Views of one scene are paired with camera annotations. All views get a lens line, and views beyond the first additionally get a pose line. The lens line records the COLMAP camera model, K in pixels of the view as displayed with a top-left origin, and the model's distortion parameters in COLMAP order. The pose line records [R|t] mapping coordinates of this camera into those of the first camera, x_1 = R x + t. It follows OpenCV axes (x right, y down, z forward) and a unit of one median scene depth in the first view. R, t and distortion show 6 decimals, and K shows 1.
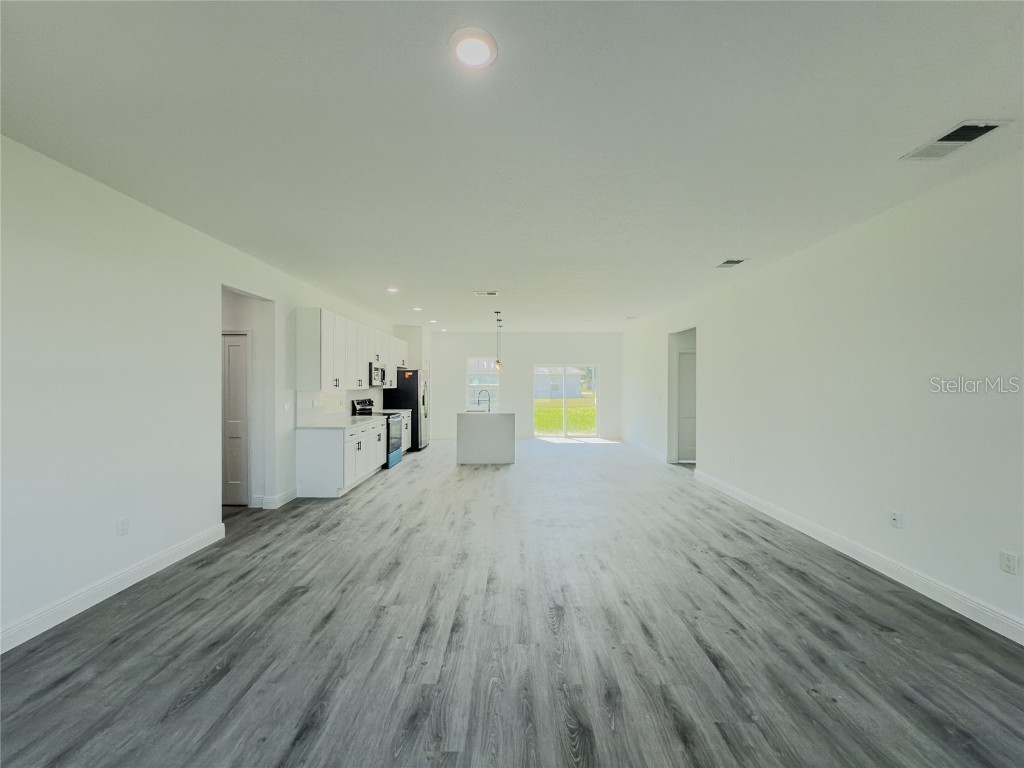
lens RADIAL K [[414.3, 0, 509.3], [0, 414.3, 382.0], [0, 0, 1]] dist [0.000450, -0.000934]
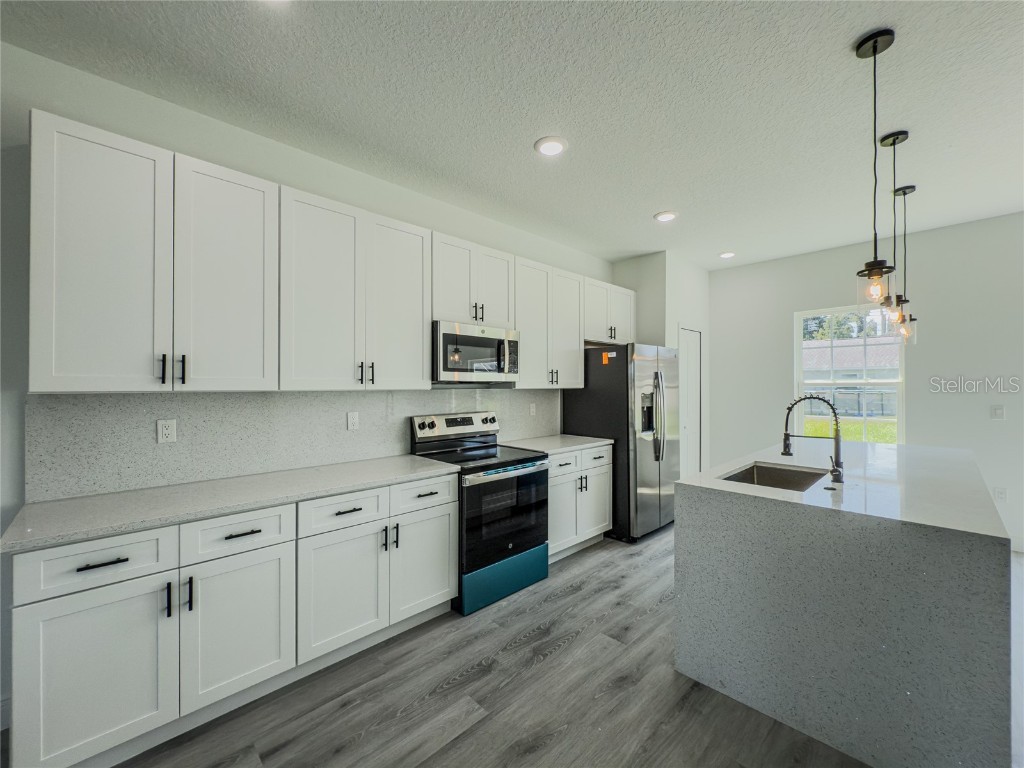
lens RADIAL K [[414.3, 0, 525.8], [0, 414.3, 389.2], [0, 0, 1]] dist [0.000450, -0.000934]
pose [[0.708571, 0.009007, -0.705582, -0.006149], [0.001979, 0.999889, 0.014751, 0.017441], [0.705636, -0.011848, 0.708475, 1.314367]]
